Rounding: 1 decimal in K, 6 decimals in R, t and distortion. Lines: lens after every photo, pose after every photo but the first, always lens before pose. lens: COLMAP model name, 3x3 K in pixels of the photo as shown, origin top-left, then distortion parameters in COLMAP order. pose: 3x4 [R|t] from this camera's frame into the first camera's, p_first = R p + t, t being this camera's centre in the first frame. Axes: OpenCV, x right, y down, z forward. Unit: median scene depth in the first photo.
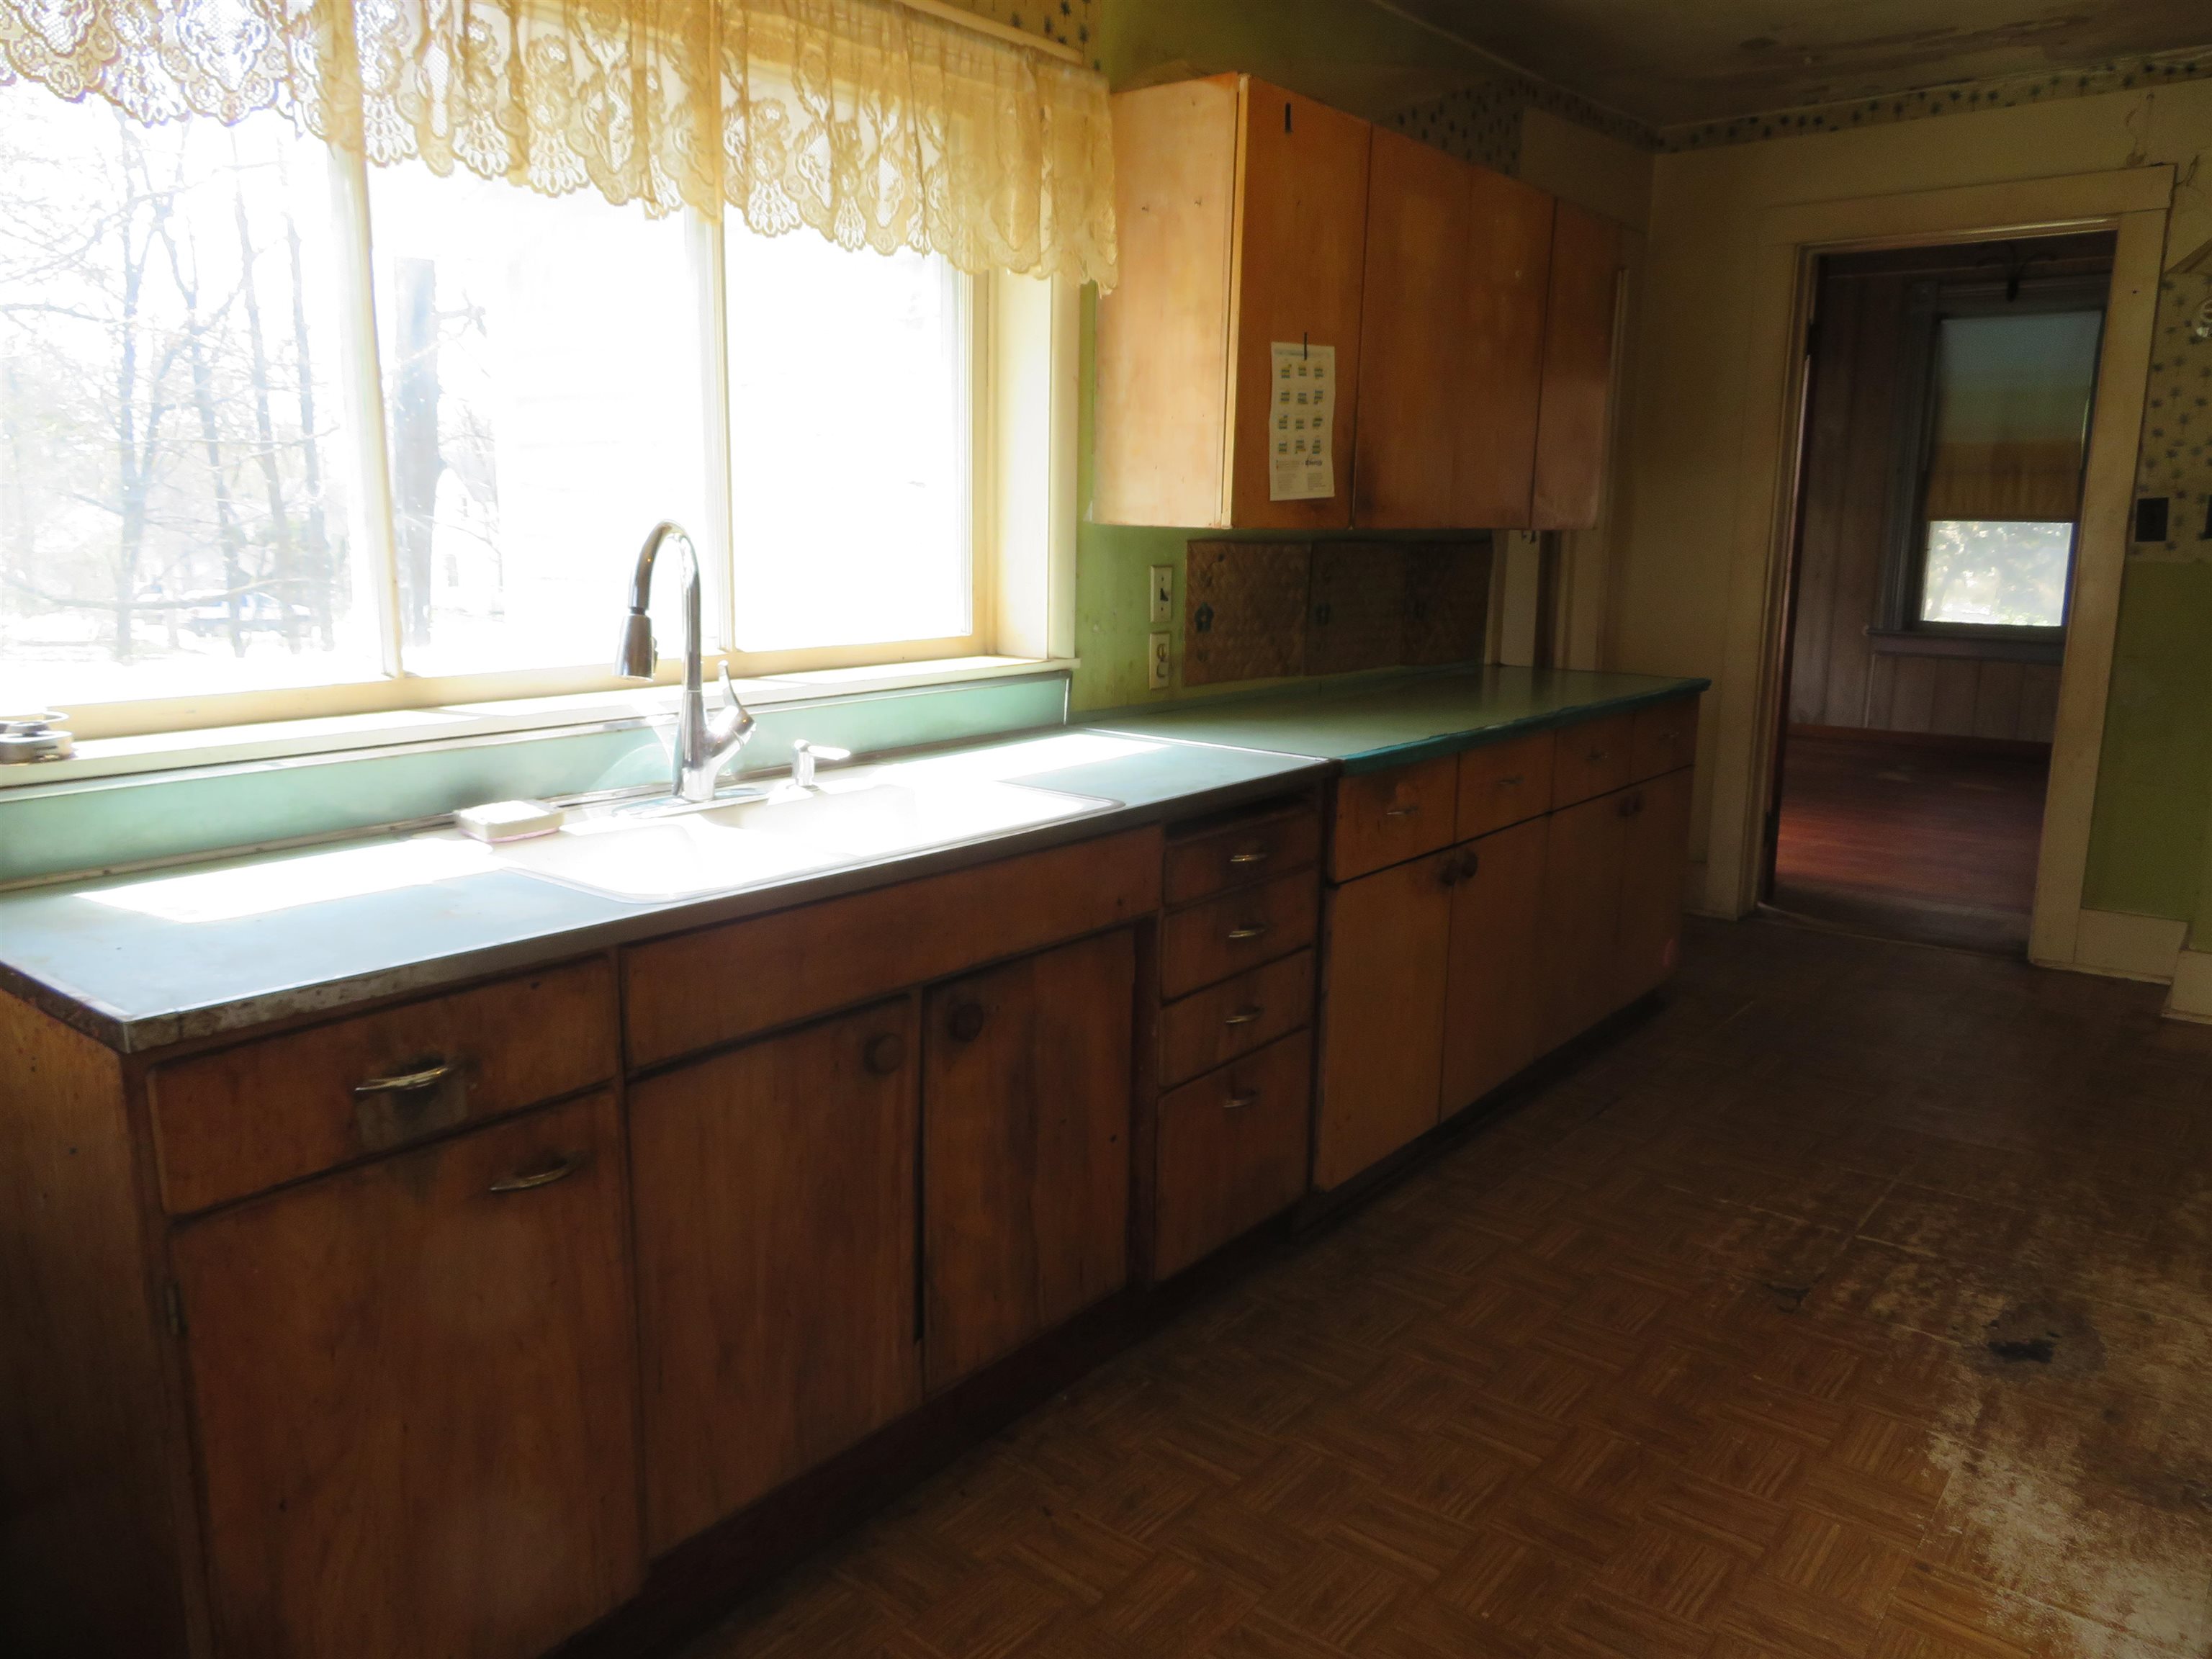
lens RADIAL K [[1586.2, 0, 1106.0], [0, 1586.2, 829.5], [0, 0, 1]] dist [-0.005533, -0.001716]
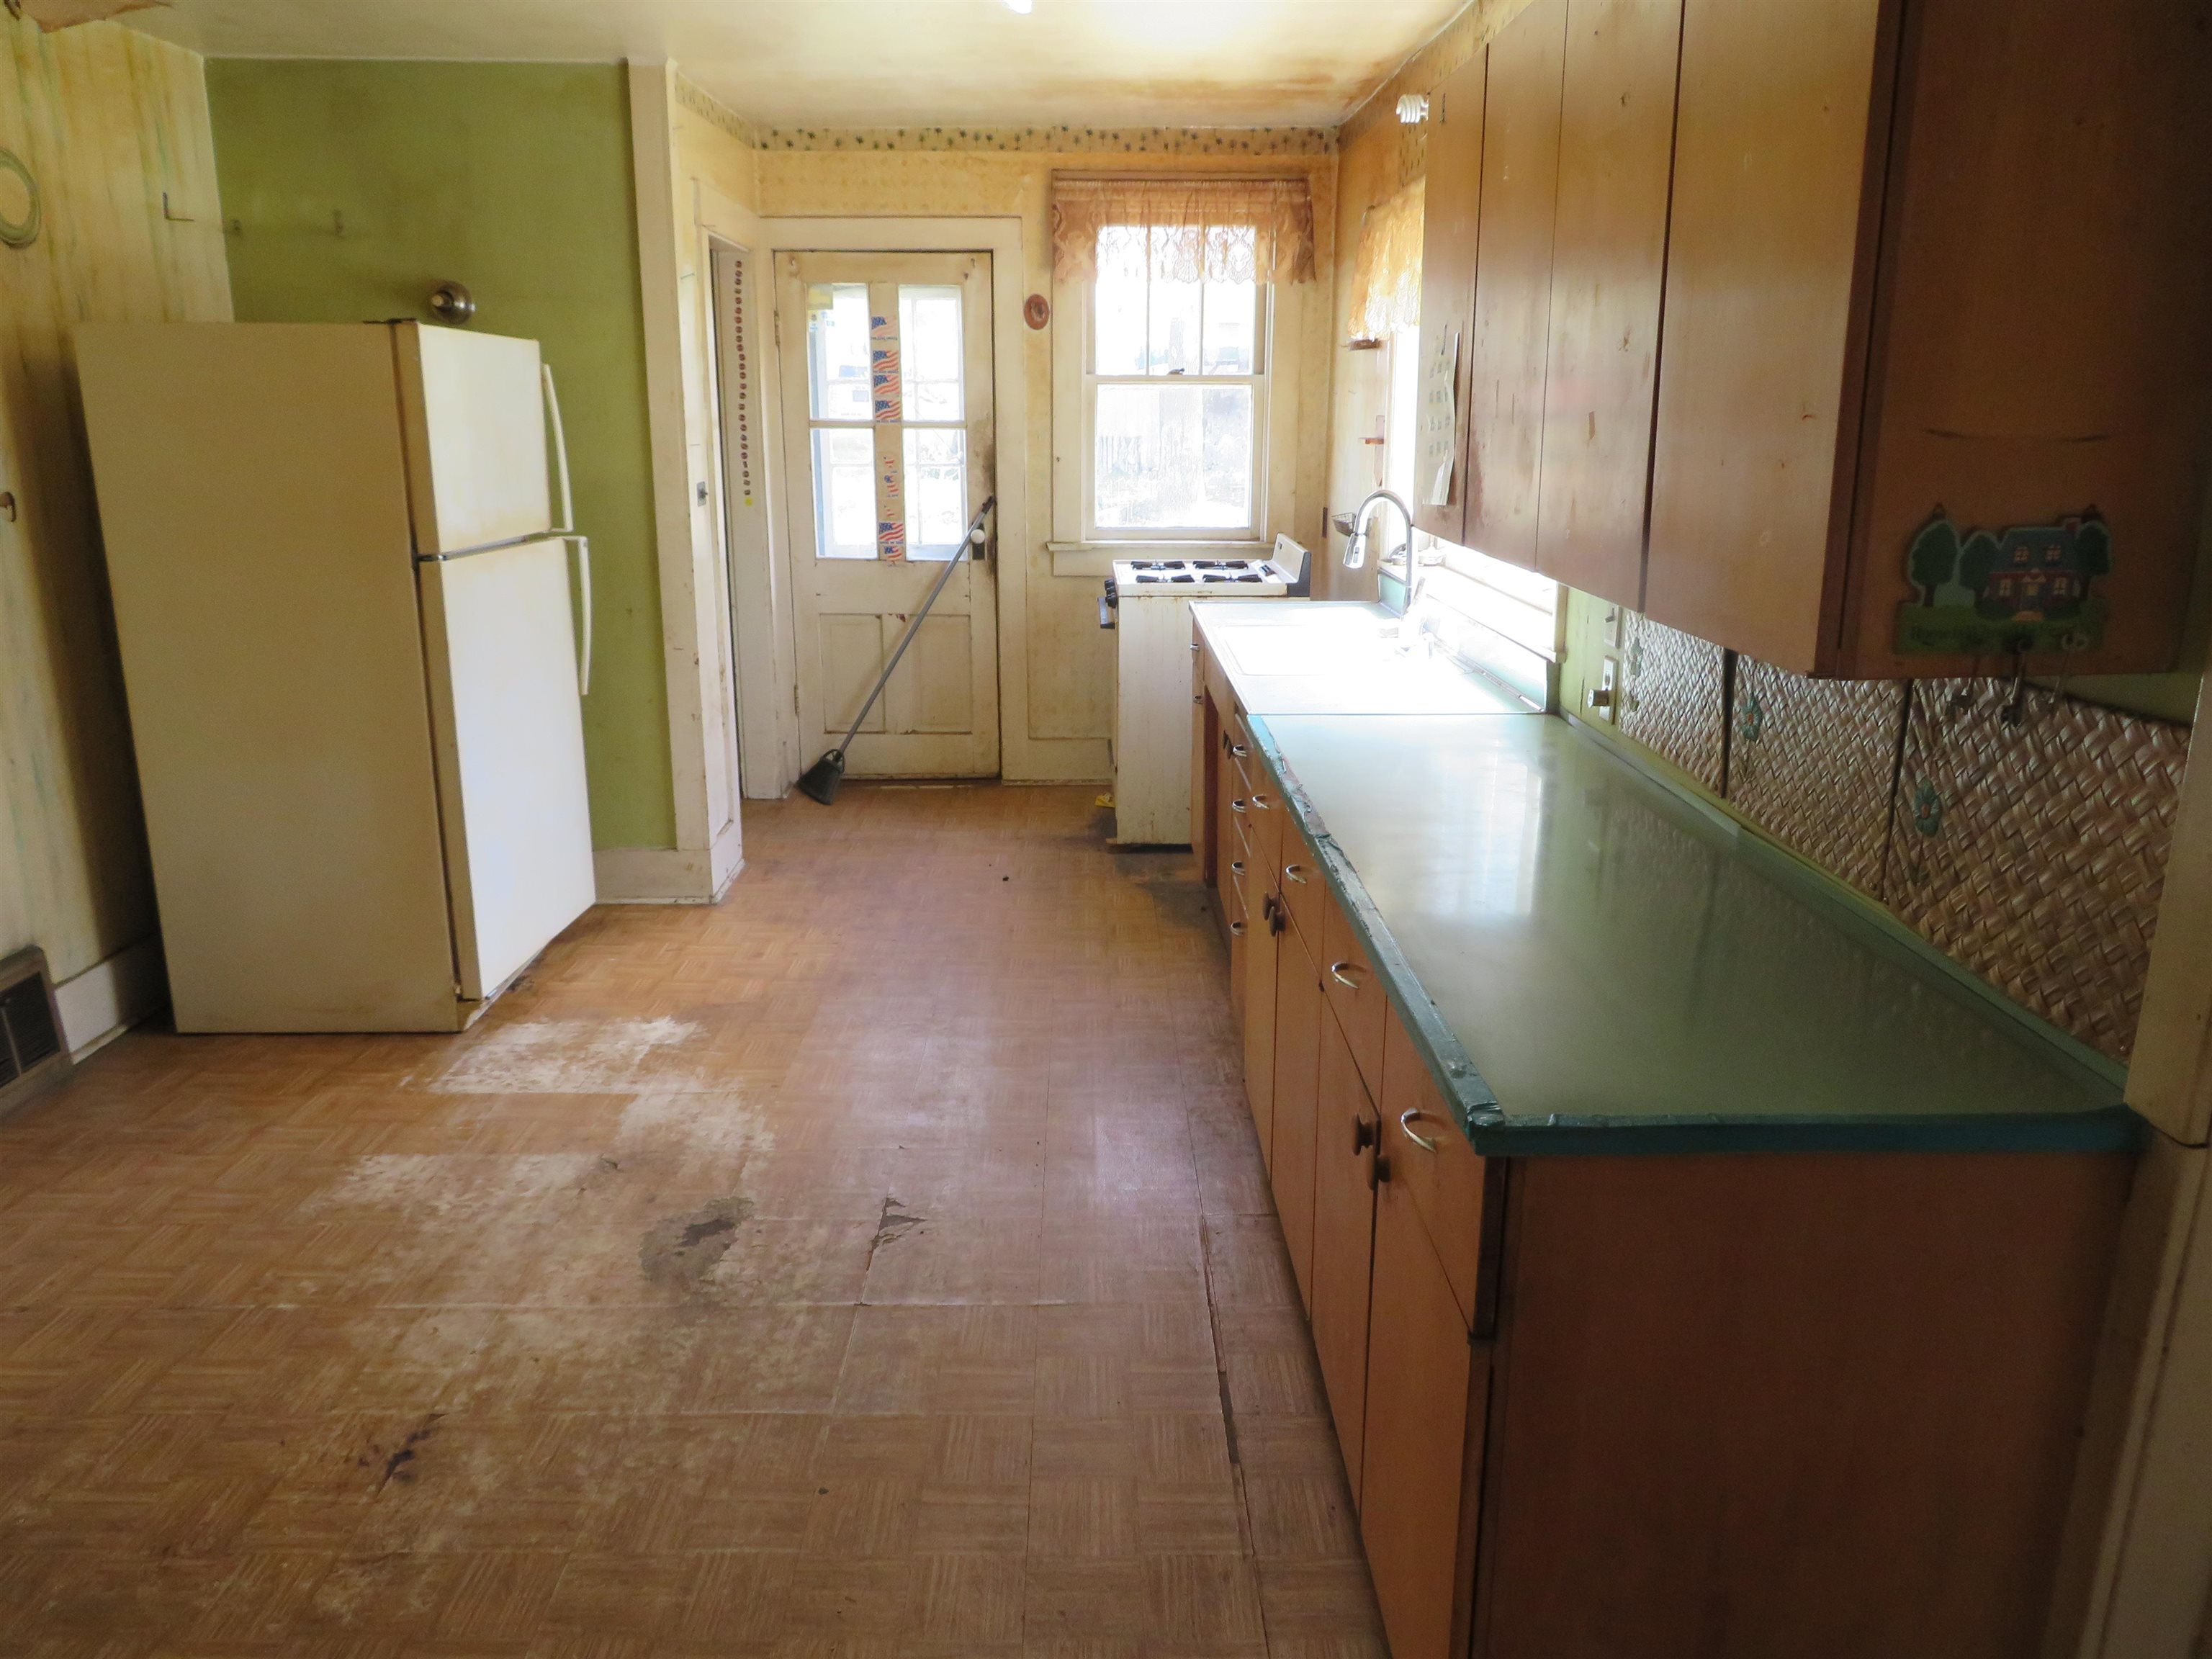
lens RADIAL K [[1588.1, 0, 1106.0], [0, 1588.1, 829.5], [0, 0, 1]] dist [-0.005295, 0.001818]
pose [[-0.768164, 0.155081, -0.621188, 0.901099], [-0.136279, 0.908385, 0.395303, -0.388024], [0.625581, 0.388313, -0.676654, 1.621134]]
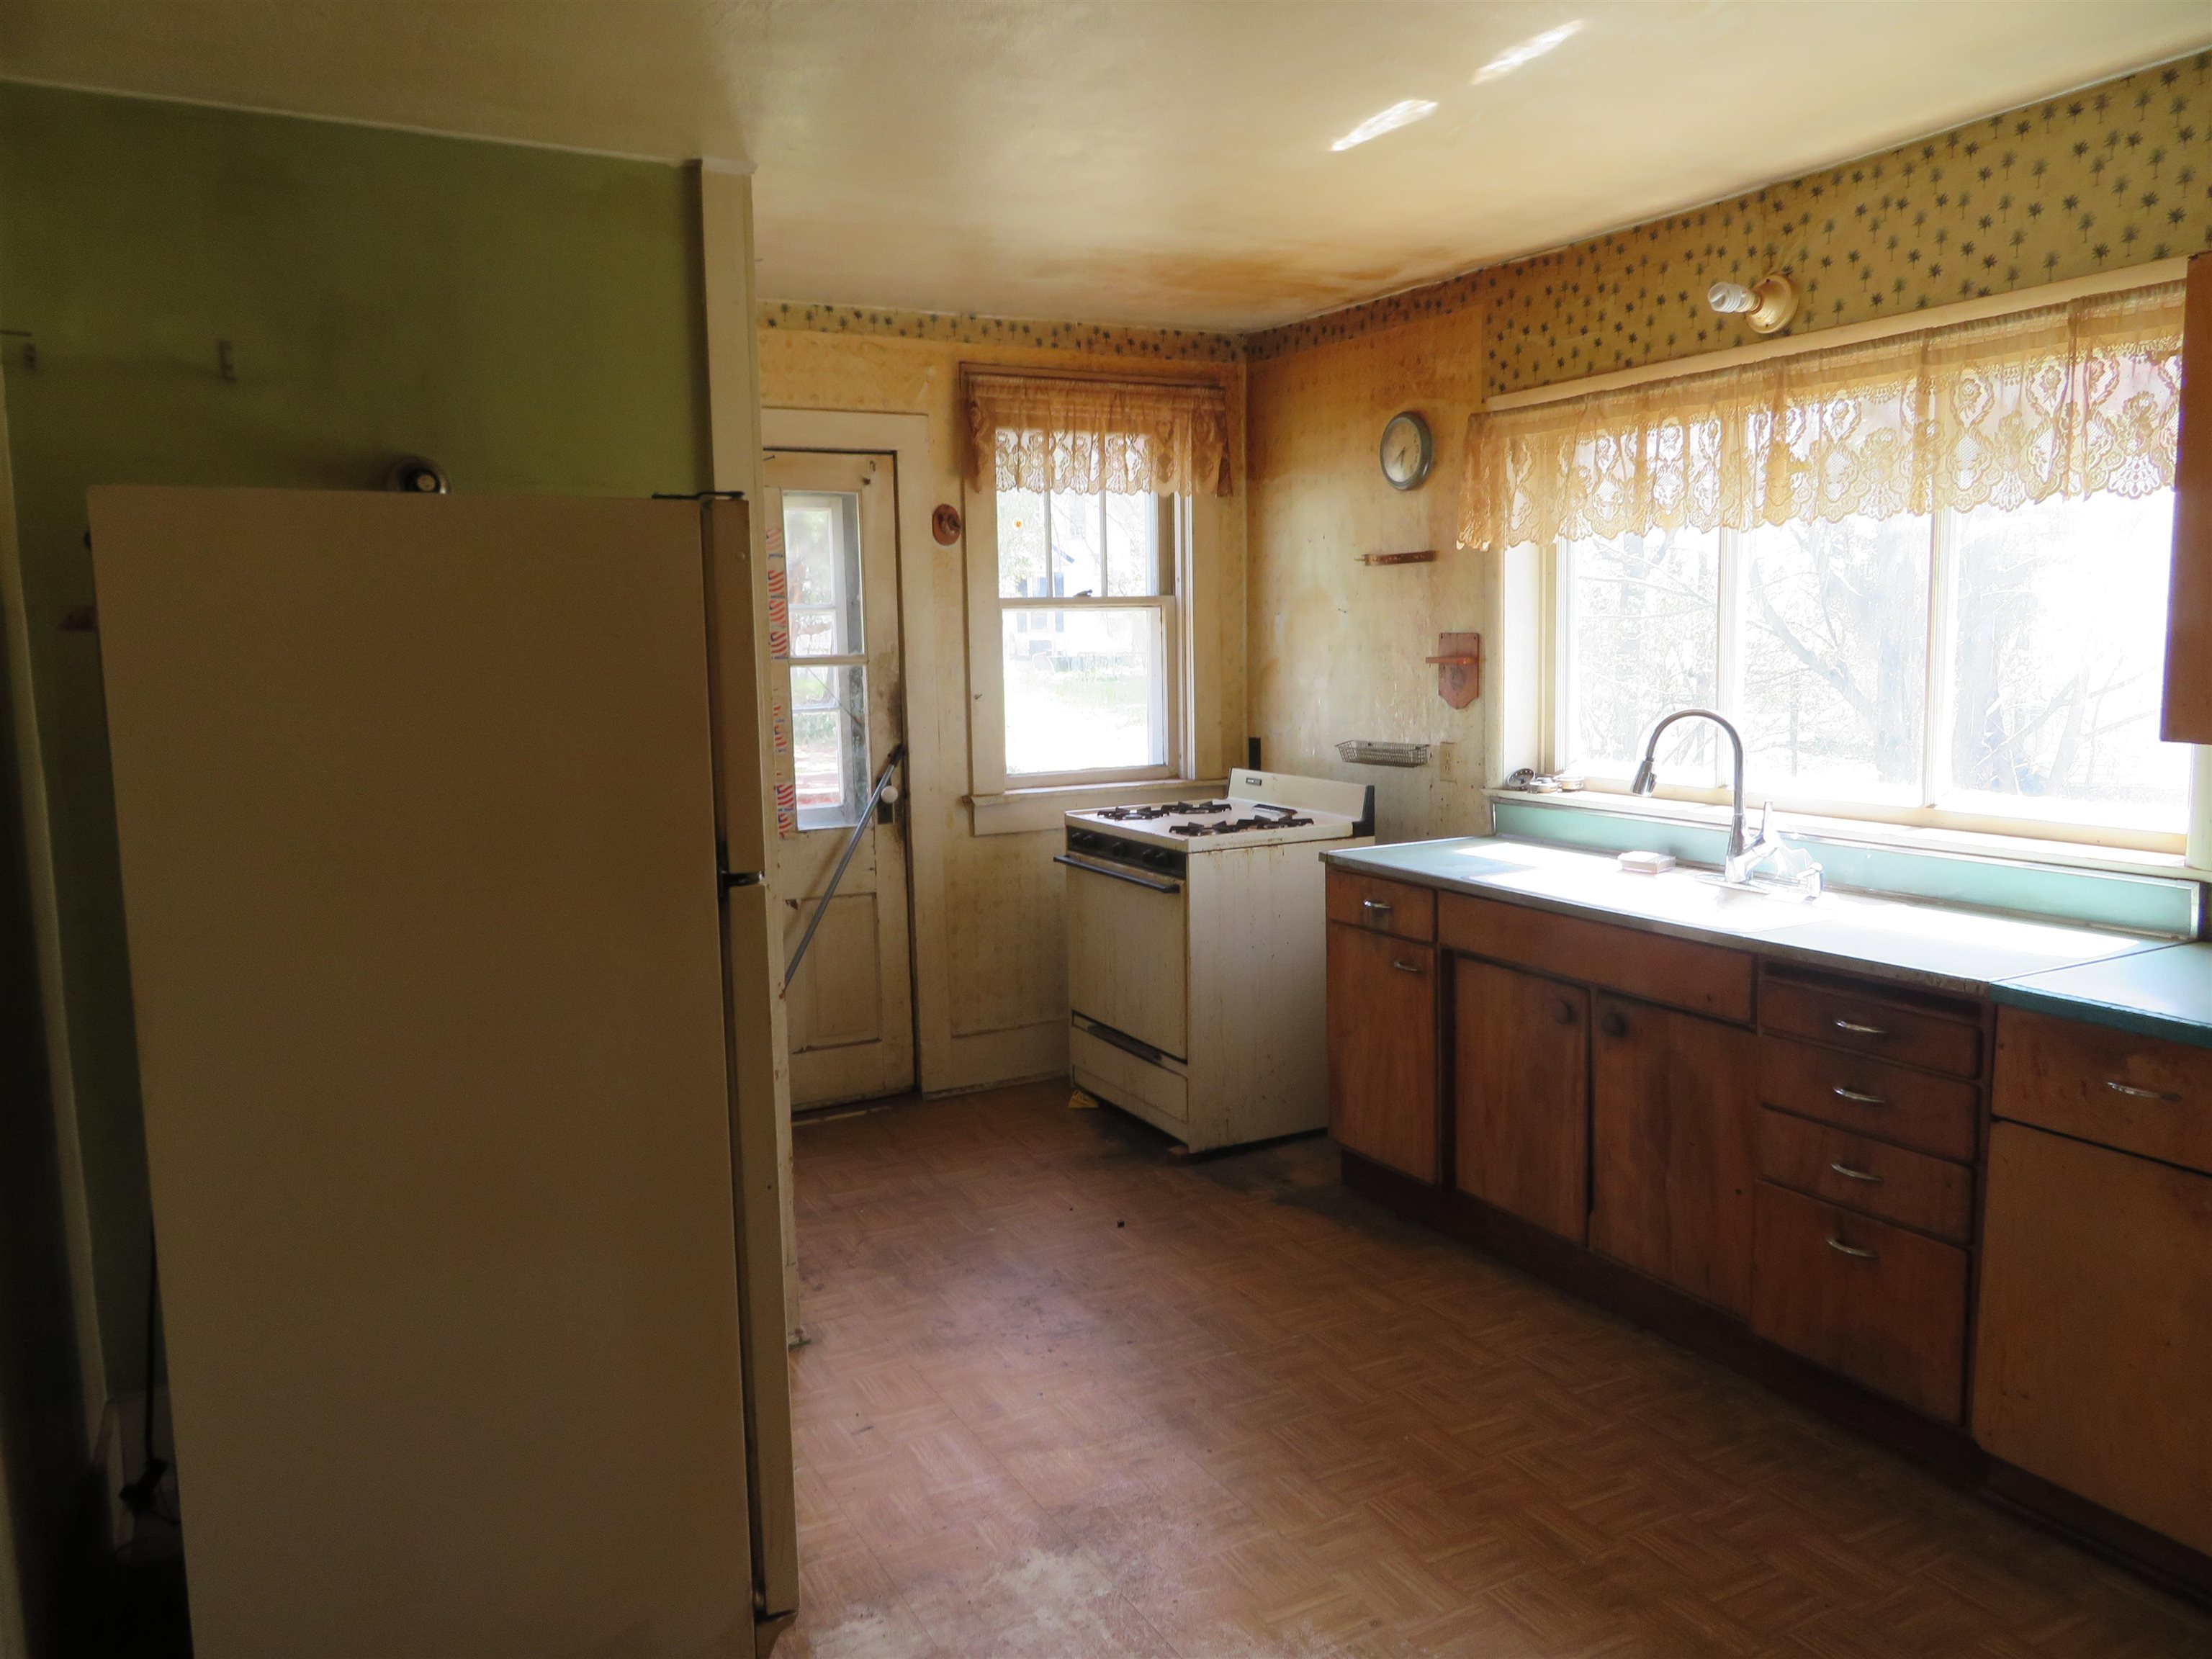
lens RADIAL K [[1588.1, 0, 1106.0], [0, 1588.1, 829.5], [0, 0, 1]] dist [-0.005295, 0.001818]
pose [[-0.399425, 0.109969, -0.910146, 1.114470], [-0.164339, 0.968110, 0.189094, -0.206569], [0.901916, 0.225102, -0.368615, 0.776687]]
